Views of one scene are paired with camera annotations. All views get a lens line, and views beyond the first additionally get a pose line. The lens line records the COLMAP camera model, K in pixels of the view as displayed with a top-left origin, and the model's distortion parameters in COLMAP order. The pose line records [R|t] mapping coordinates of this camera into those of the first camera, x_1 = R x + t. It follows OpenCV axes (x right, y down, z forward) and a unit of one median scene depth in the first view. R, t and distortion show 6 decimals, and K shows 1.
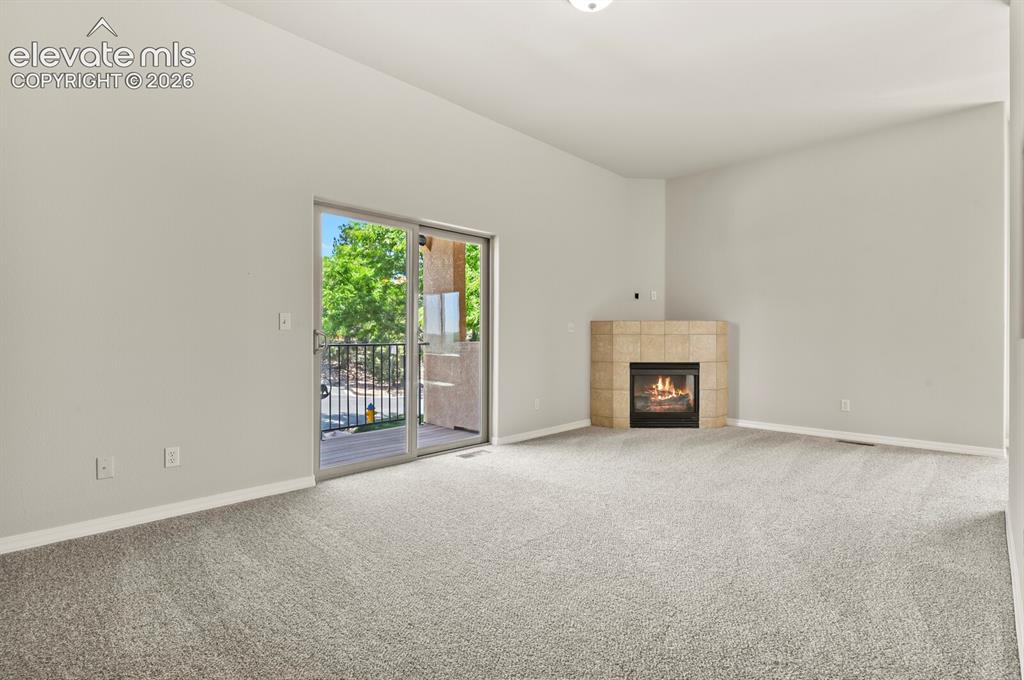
lens RADIAL K [[494.4, 0, 517.0], [0, 494.4, 339.9], [0, 0, 1]] dist [-0.012063, -0.000455]
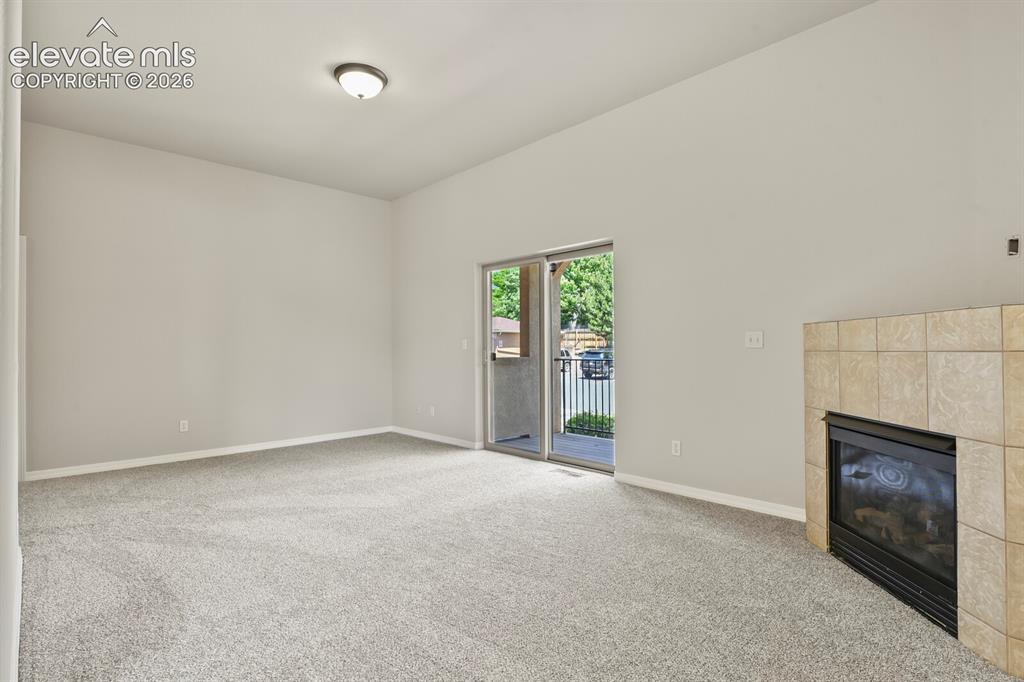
lens RADIAL K [[494.4, 0, 517.0], [0, 494.4, 340.9], [0, 0, 1]] dist [-0.012063, -0.000455]
pose [[-0.028940, -0.017504, -0.999428, 0.702359], [-0.004770, 0.999838, -0.017373, -0.010799], [0.999570, 0.004265, -0.029019, 0.720456]]
